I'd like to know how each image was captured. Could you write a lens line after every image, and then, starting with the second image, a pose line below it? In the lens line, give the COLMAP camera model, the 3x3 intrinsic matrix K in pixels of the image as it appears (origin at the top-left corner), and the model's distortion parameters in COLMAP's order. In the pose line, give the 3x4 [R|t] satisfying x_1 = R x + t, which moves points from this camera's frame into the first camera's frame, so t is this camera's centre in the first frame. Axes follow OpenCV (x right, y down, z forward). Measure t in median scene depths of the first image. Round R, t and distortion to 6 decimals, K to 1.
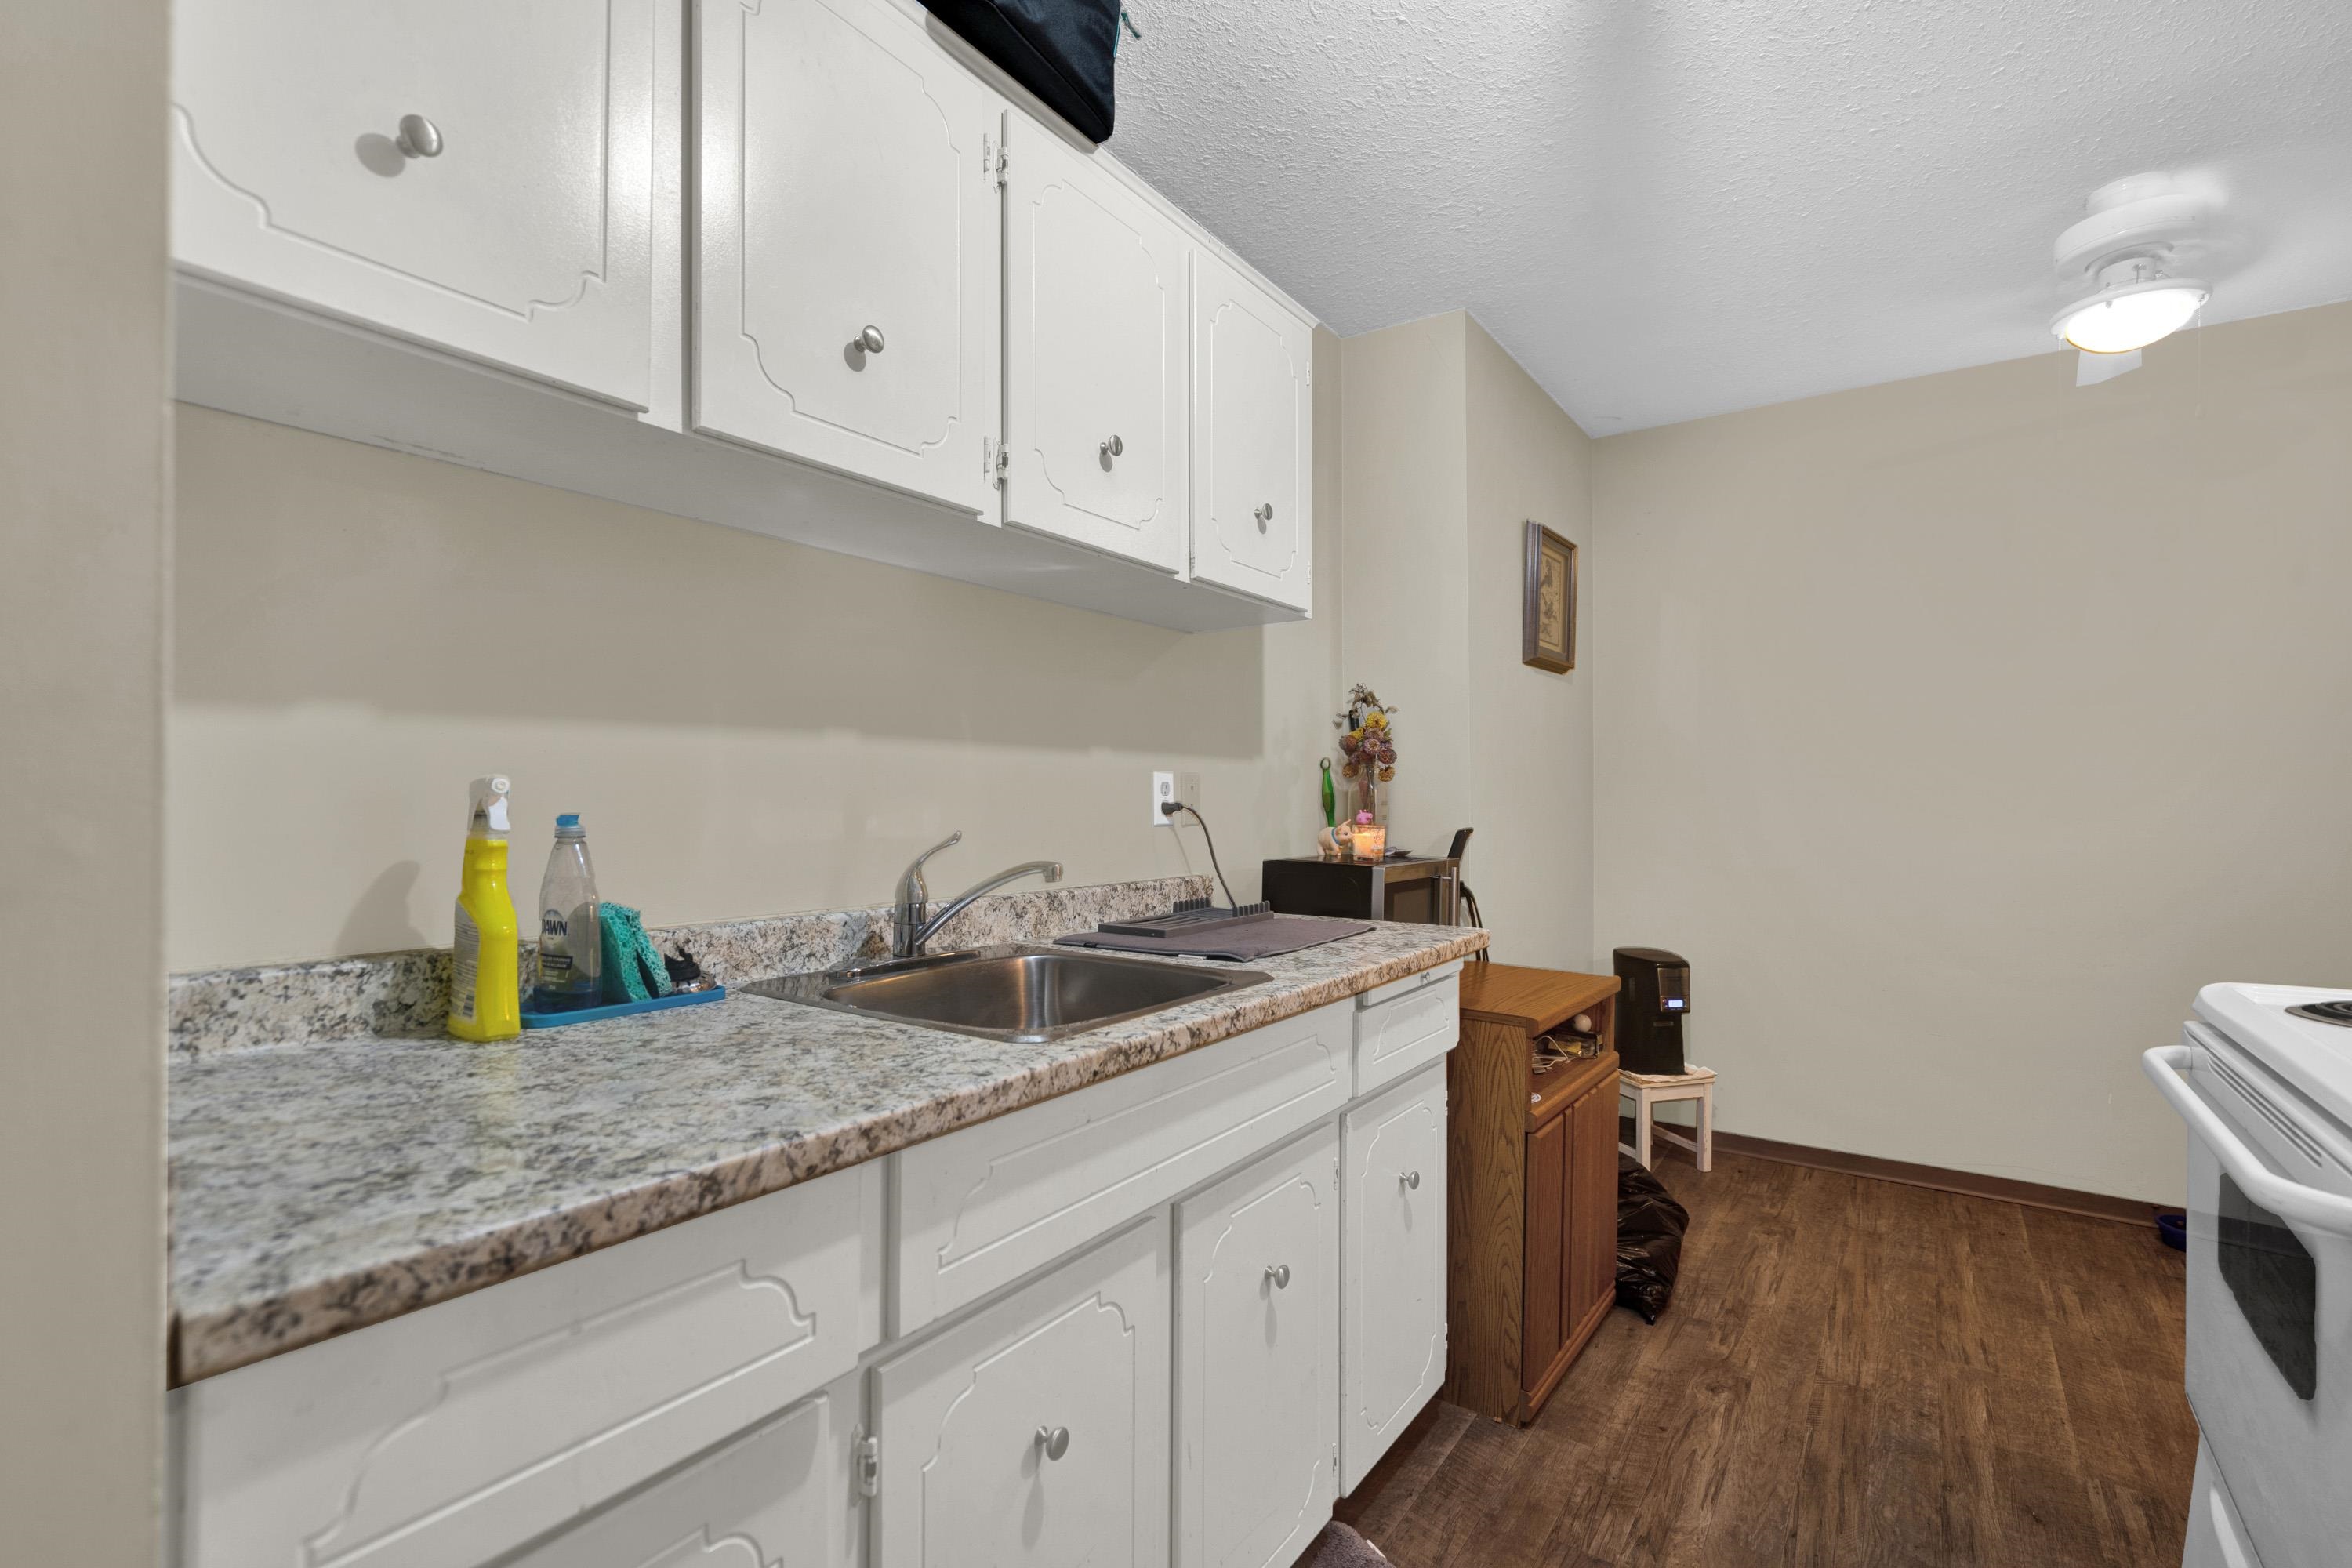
lens RADIAL K [[1079.2, 0, 1178.3], [0, 1079.2, 794.4], [0, 0, 1]] dist [-0.005559, 0.003039]
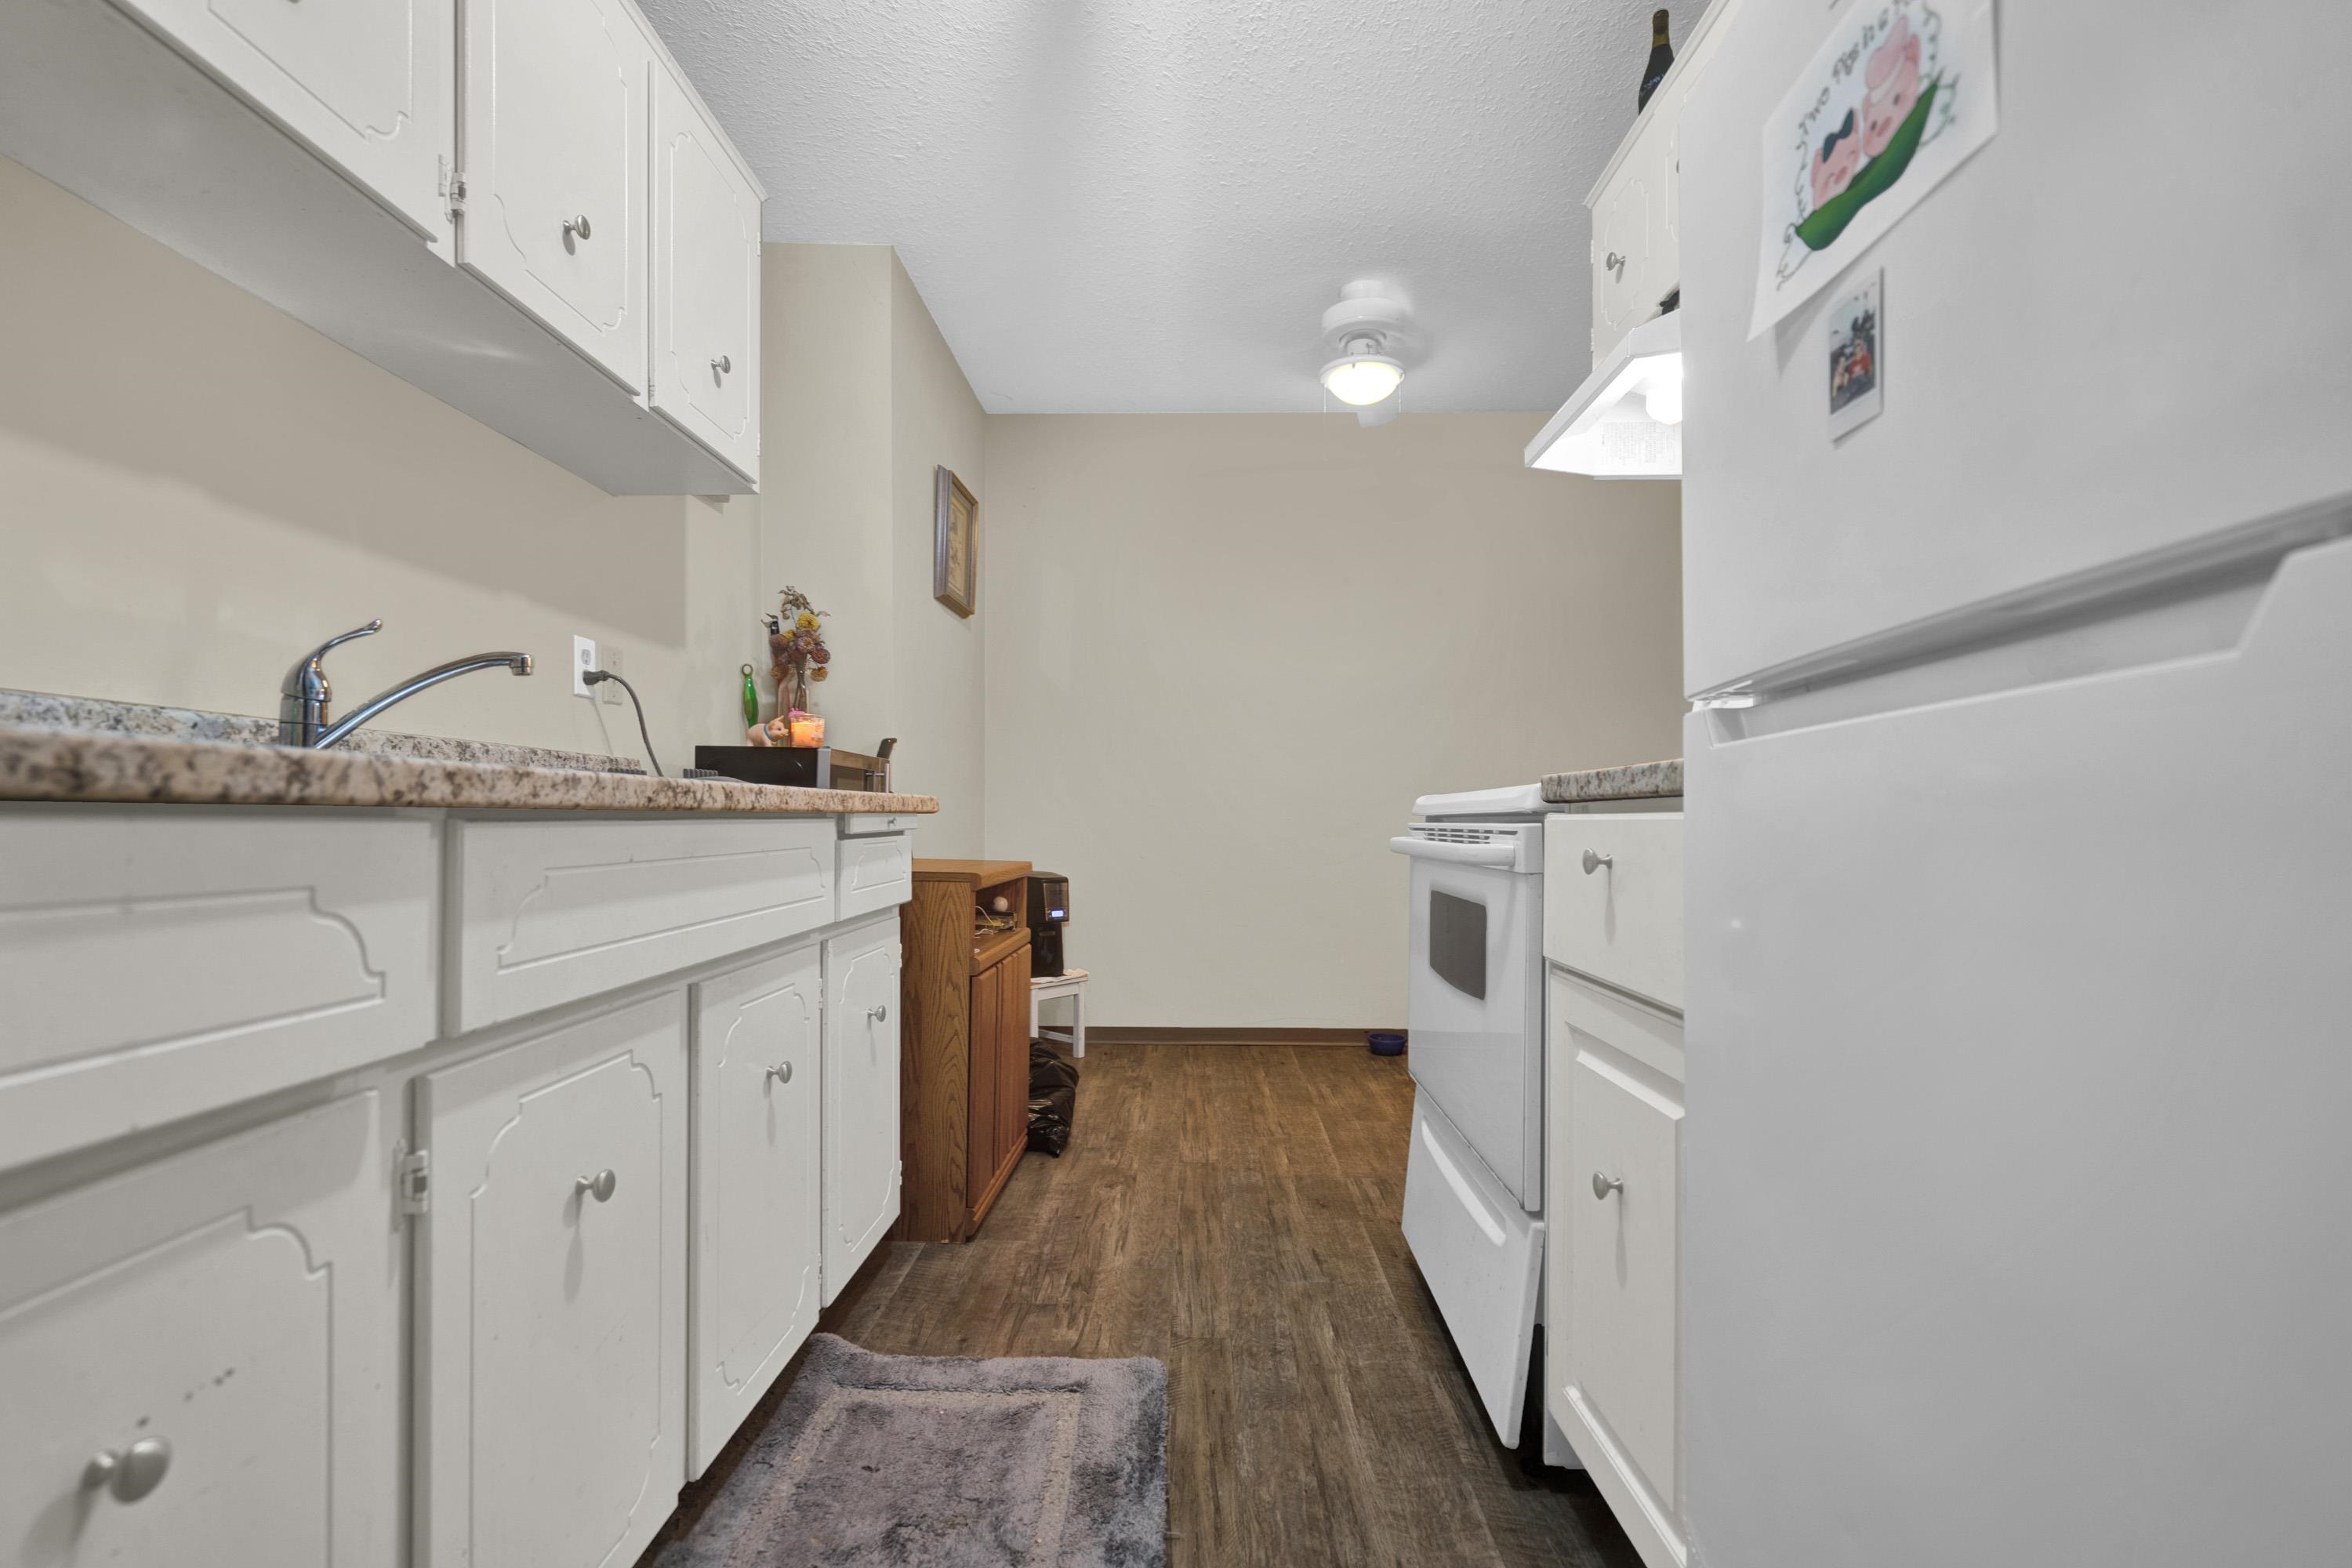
lens RADIAL K [[1079.2, 0, 1194.2], [0, 1079.2, 820.6], [0, 0, 1]] dist [-0.005559, 0.003039]
pose [[0.822483, -0.001656, 0.568788, -0.131971], [-0.000881, 0.999991, 0.004186, 0.158011], [-0.568789, -0.003944, 0.822474, -0.055744]]
